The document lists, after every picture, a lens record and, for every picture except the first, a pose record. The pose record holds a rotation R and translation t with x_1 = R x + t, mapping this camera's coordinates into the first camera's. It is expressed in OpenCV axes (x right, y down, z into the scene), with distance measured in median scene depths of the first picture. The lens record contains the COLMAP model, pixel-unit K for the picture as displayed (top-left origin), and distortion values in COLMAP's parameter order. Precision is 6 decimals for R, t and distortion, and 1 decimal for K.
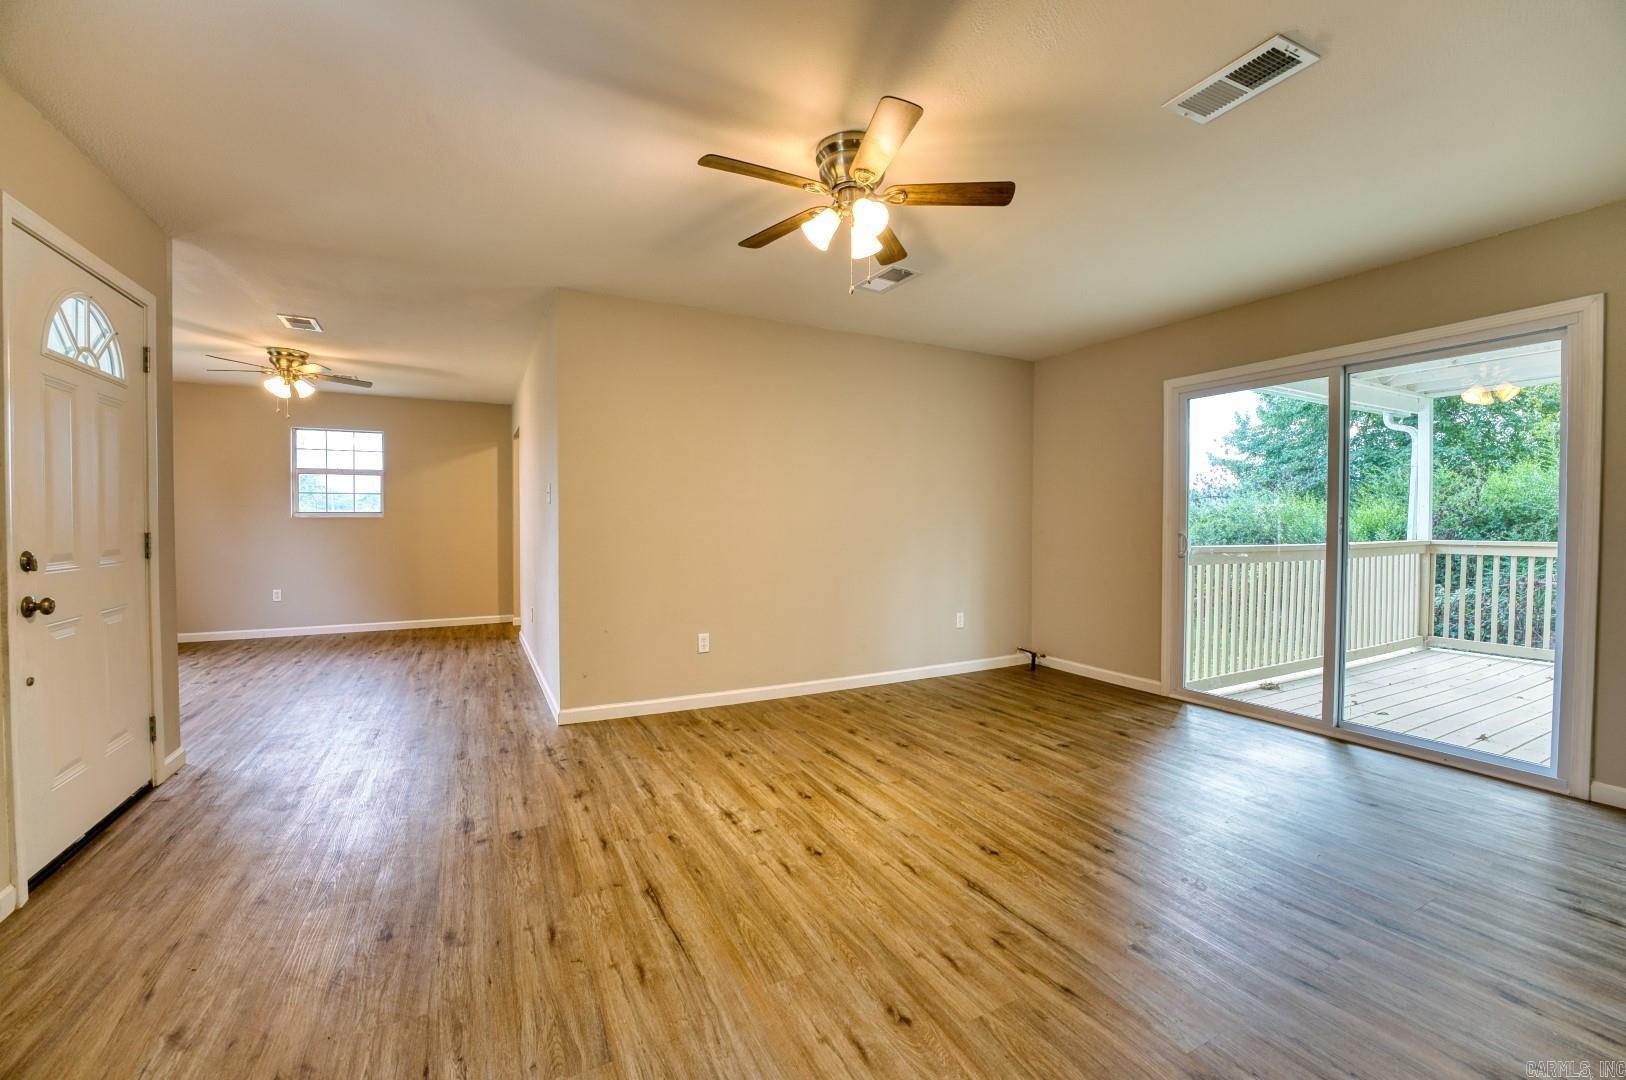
lens RADIAL K [[650.2, 0, 808.3], [0, 650.2, 536.2], [0, 0, 1]] dist [-0.031276, 0.004876]
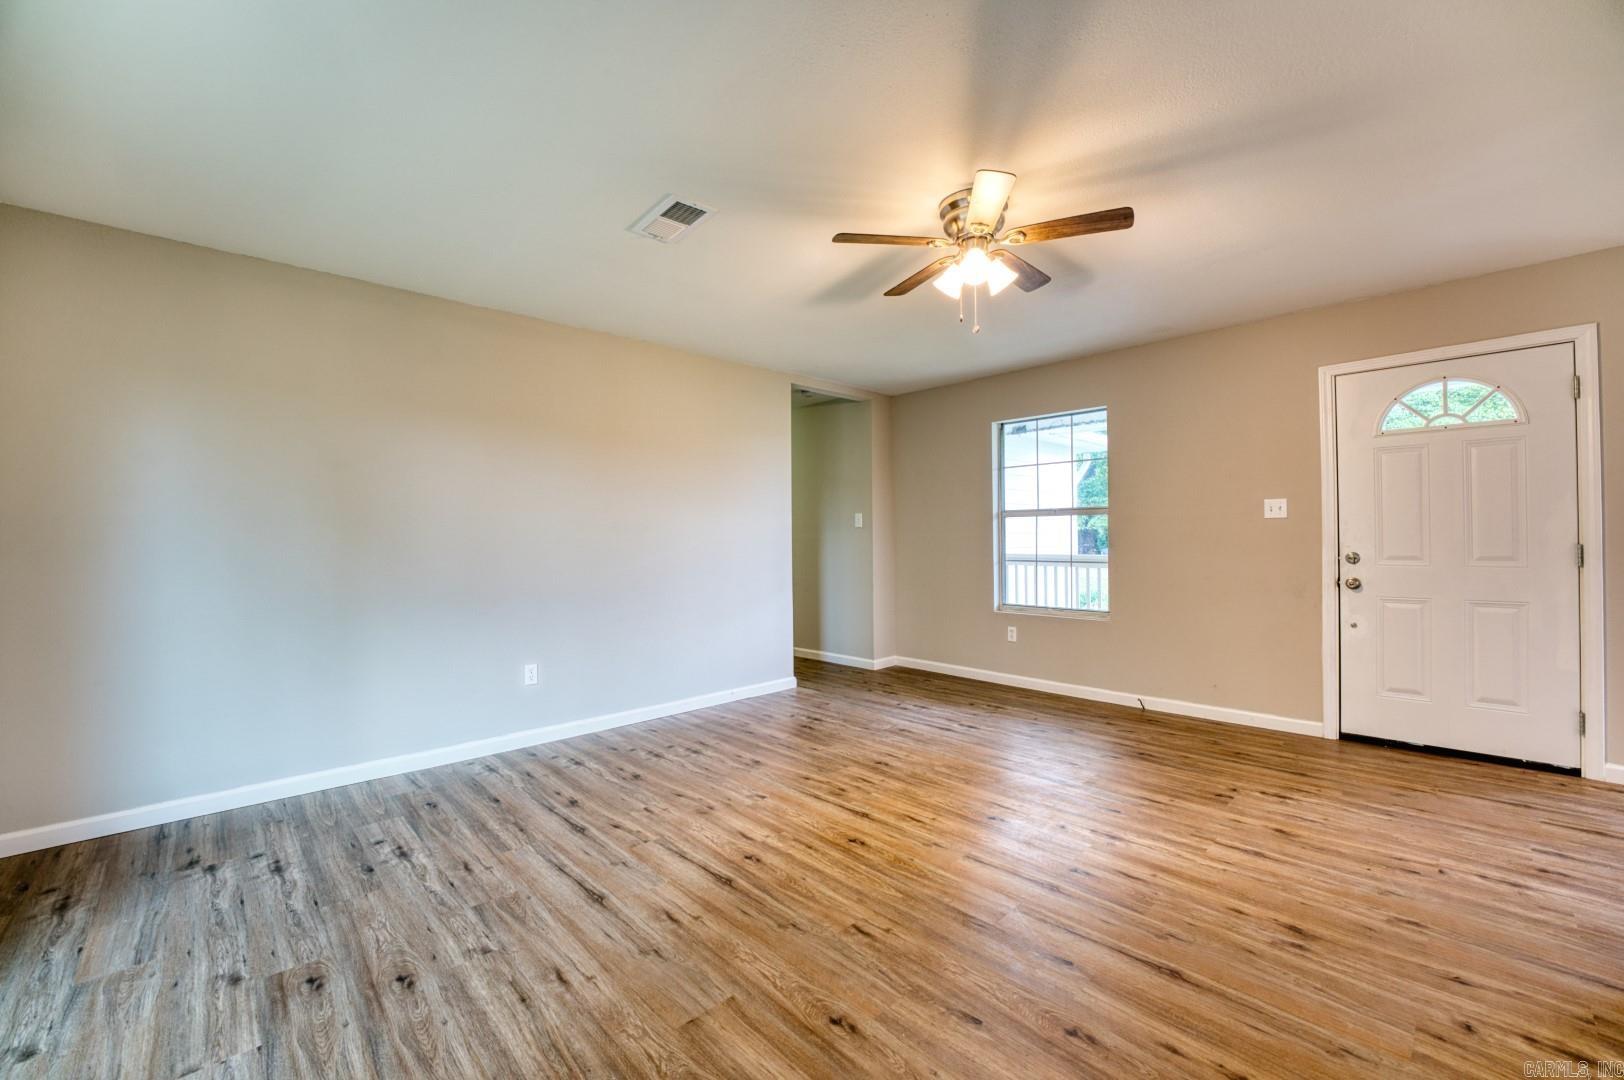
lens RADIAL K [[658.5, 0, 808.5], [0, 658.5, 537.1], [0, 0, 1]] dist [-0.032243, 0.004968]
pose [[-0.960183, 0.008229, -0.279251, 0.580006], [0.003331, 0.999832, 0.018009, -0.043194], [0.279352, 0.016362, -0.960049, 1.772232]]
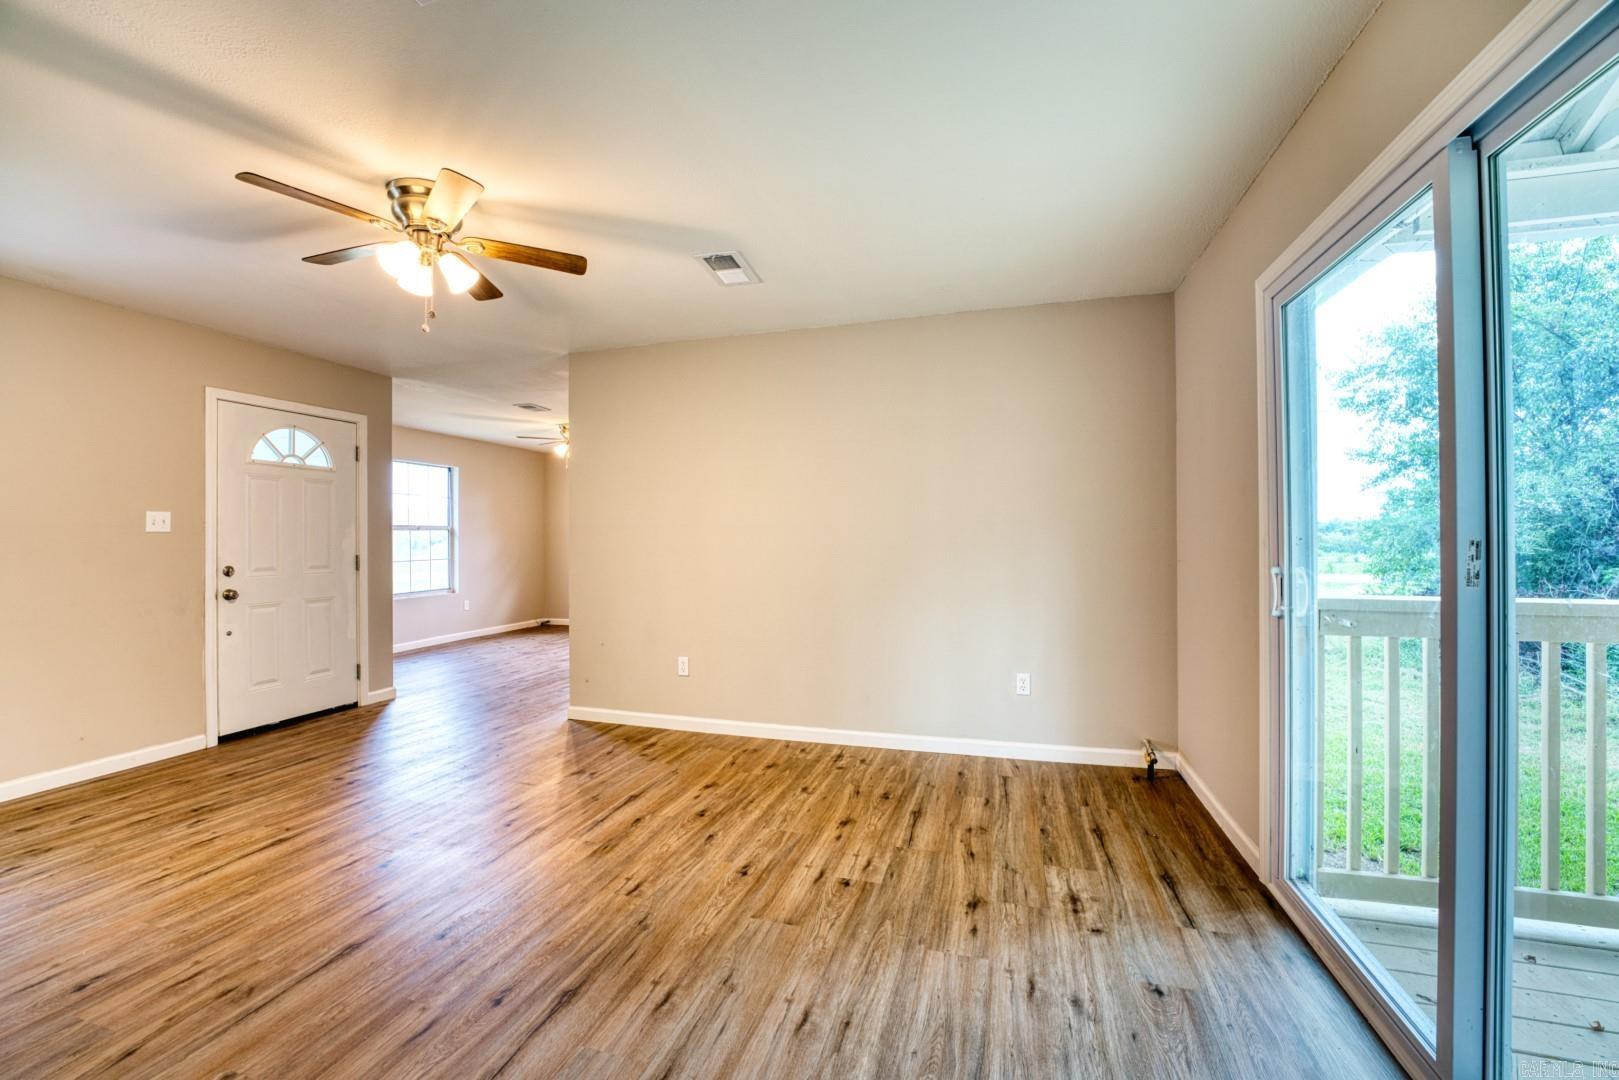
lens RADIAL K [[658.5, 0, 802.7], [0, 658.5, 534.9], [0, 0, 1]] dist [-0.030694, 0.004340]
pose [[0.718776, -0.011590, -0.695146, 1.080524], [-0.006890, 0.999693, -0.023792, -0.027491], [0.695208, 0.021890, 0.718475, 0.606561]]
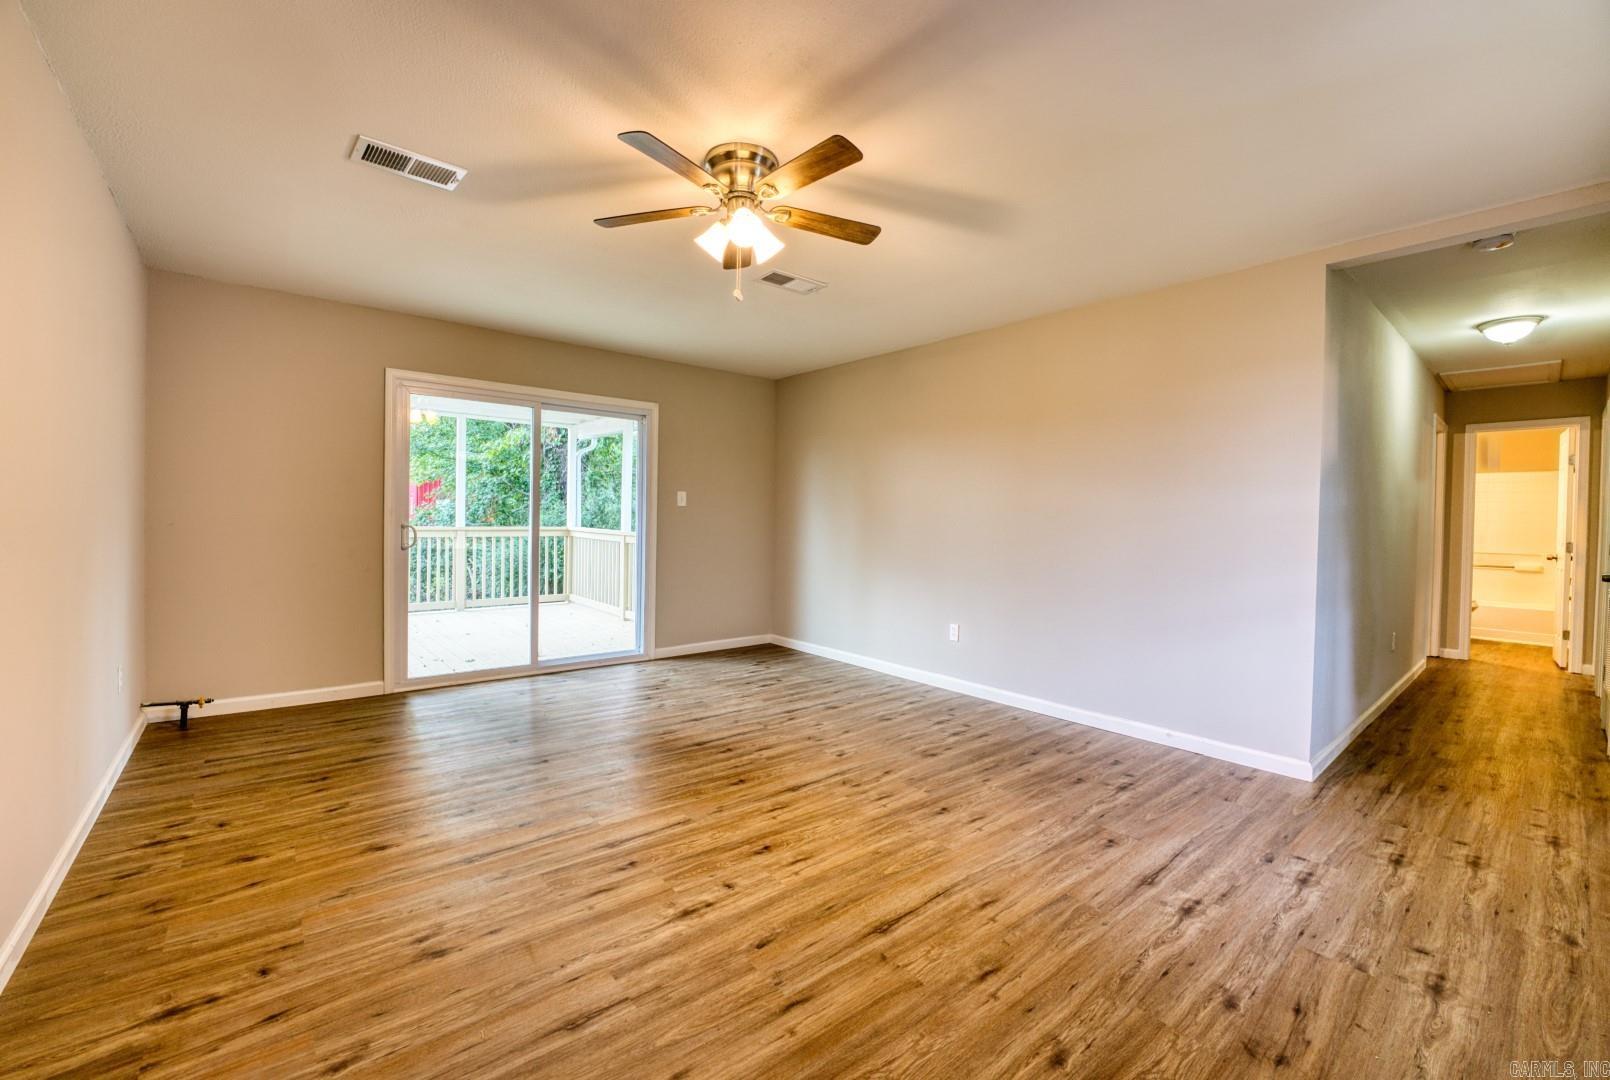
lens RADIAL K [[661.2, 0, 782.5], [0, 661.2, 532.0], [0, 0, 1]] dist [-0.025877, 0.000541]
pose [[-0.195256, -0.025945, 0.980409, -0.863431], [0.001820, 0.999639, 0.026816, -0.032778], [-0.980751, 0.007021, -0.195138, 1.013874]]
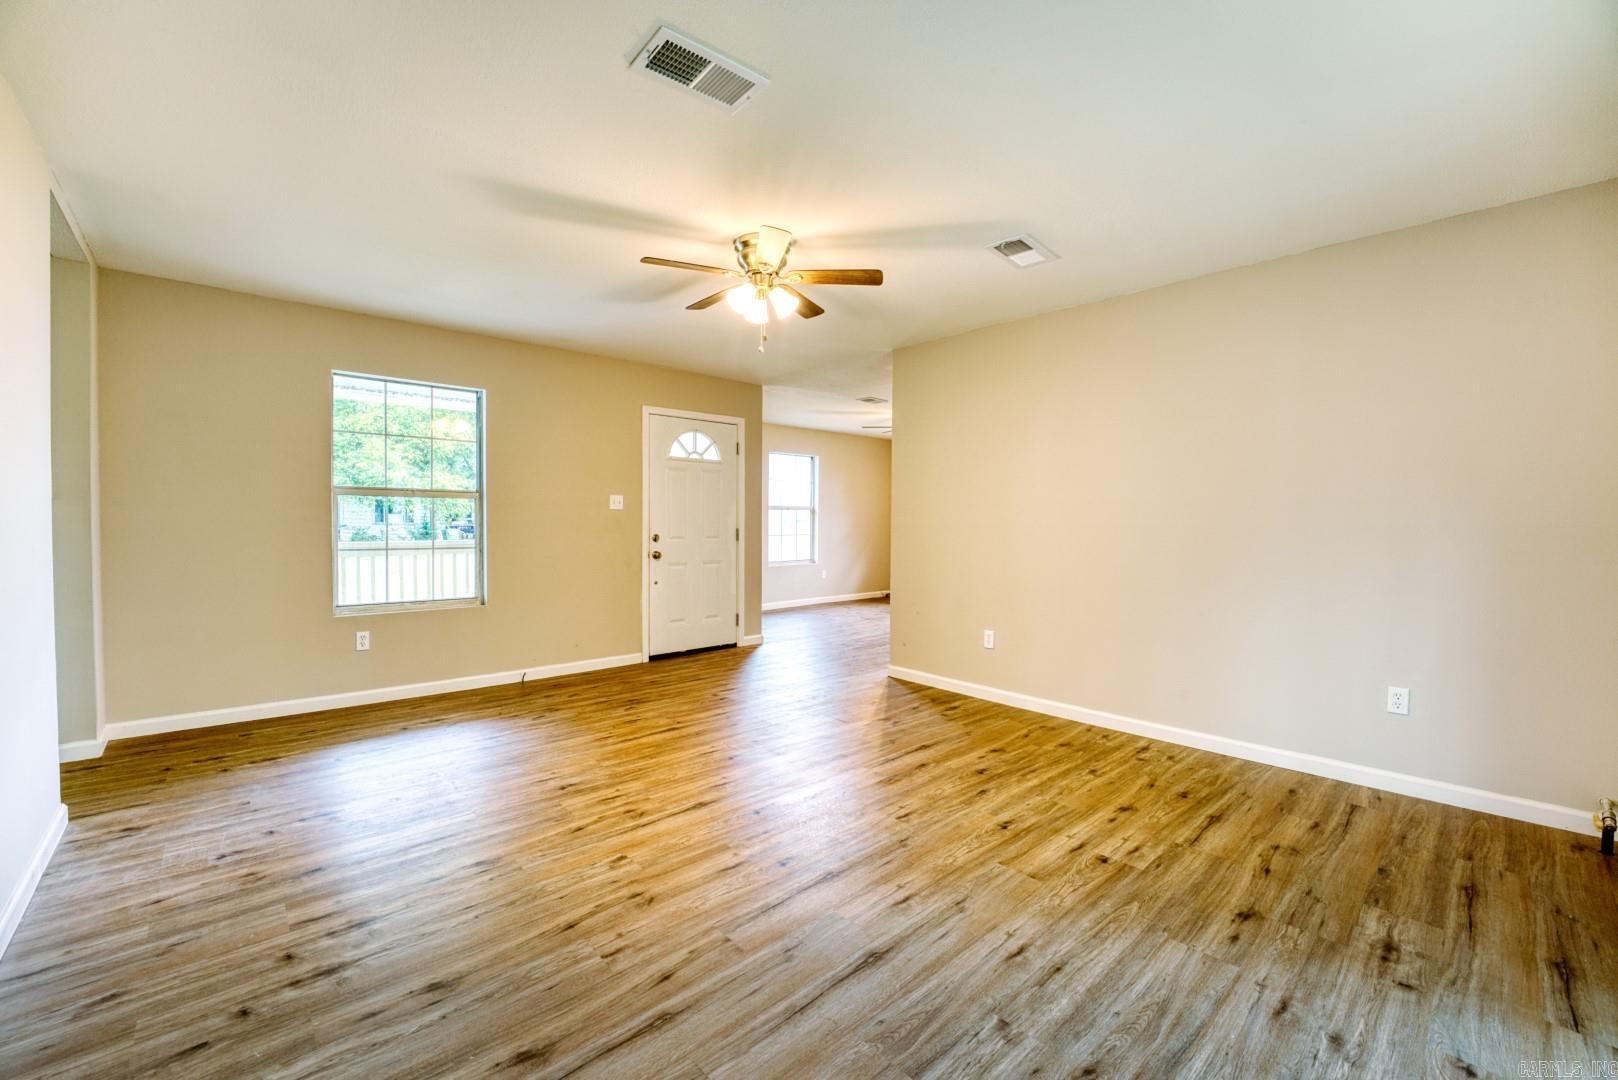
lens RADIAL K [[653.6, 0, 801.5], [0, 653.6, 535.6], [0, 0, 1]] dist [-0.028165, 0.003311]
pose [[0.261608, 0.019668, -0.964974, 1.228567], [-0.026306, 0.999566, 0.013242, -0.017396], [0.964816, 0.021920, 0.262012, 0.658731]]
